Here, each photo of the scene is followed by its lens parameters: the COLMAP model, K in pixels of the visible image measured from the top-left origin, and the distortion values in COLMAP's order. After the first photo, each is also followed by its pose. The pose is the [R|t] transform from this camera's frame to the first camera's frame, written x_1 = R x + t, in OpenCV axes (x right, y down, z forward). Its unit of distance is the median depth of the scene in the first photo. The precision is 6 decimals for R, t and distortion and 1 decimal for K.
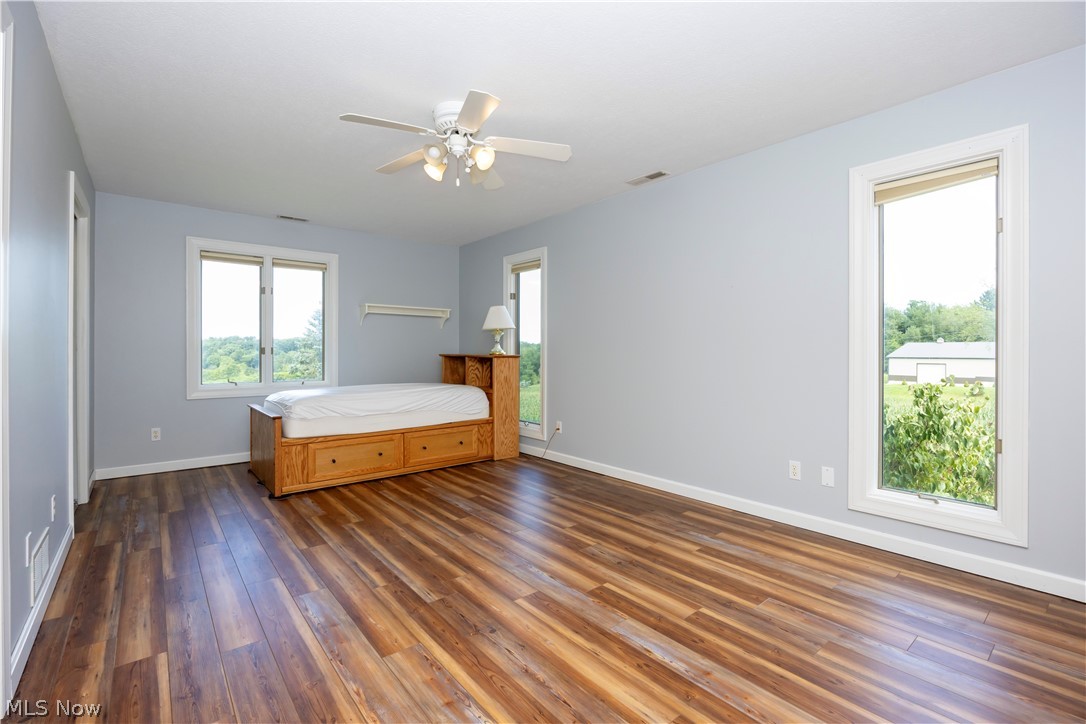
lens RADIAL K [[493.7, 0, 543.5], [0, 493.7, 357.5], [0, 0, 1]] dist [-0.002073, -0.000164]
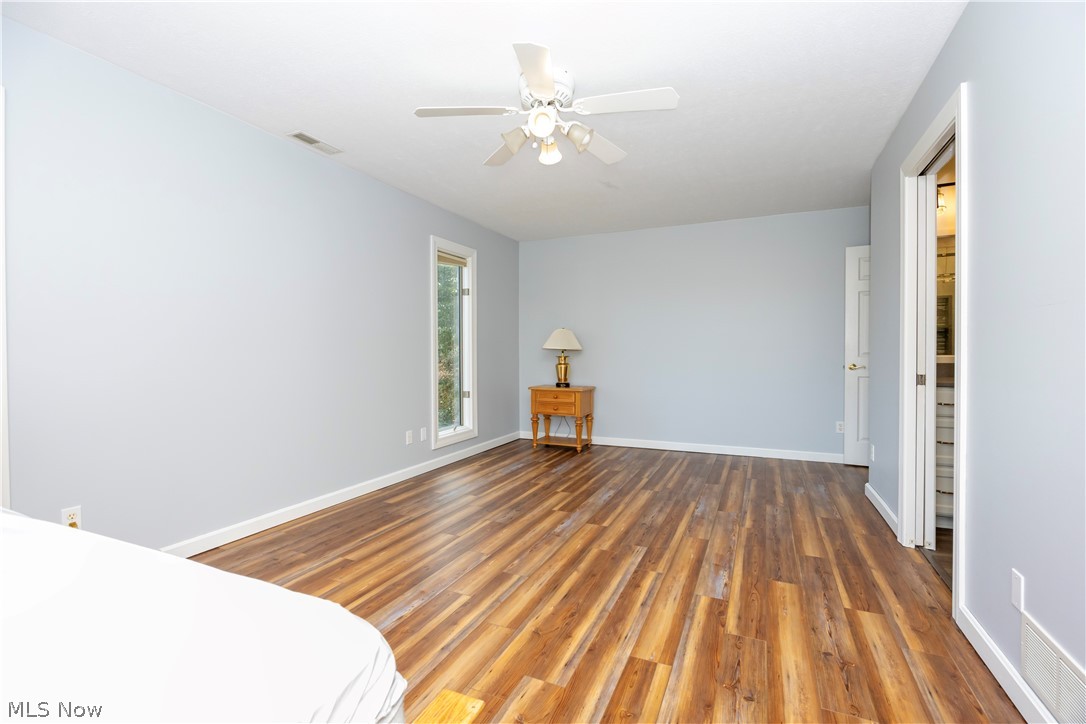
lens RADIAL K [[493.7, 0, 543.2], [0, 493.7, 356.7], [0, 0, 1]] dist [-0.002073, -0.000164]
pose [[-0.458041, -0.006106, 0.888910, -1.228026], [0.014082, 0.999801, 0.014124, -0.015375], [-0.888819, 0.018987, -0.457864, 1.797640]]
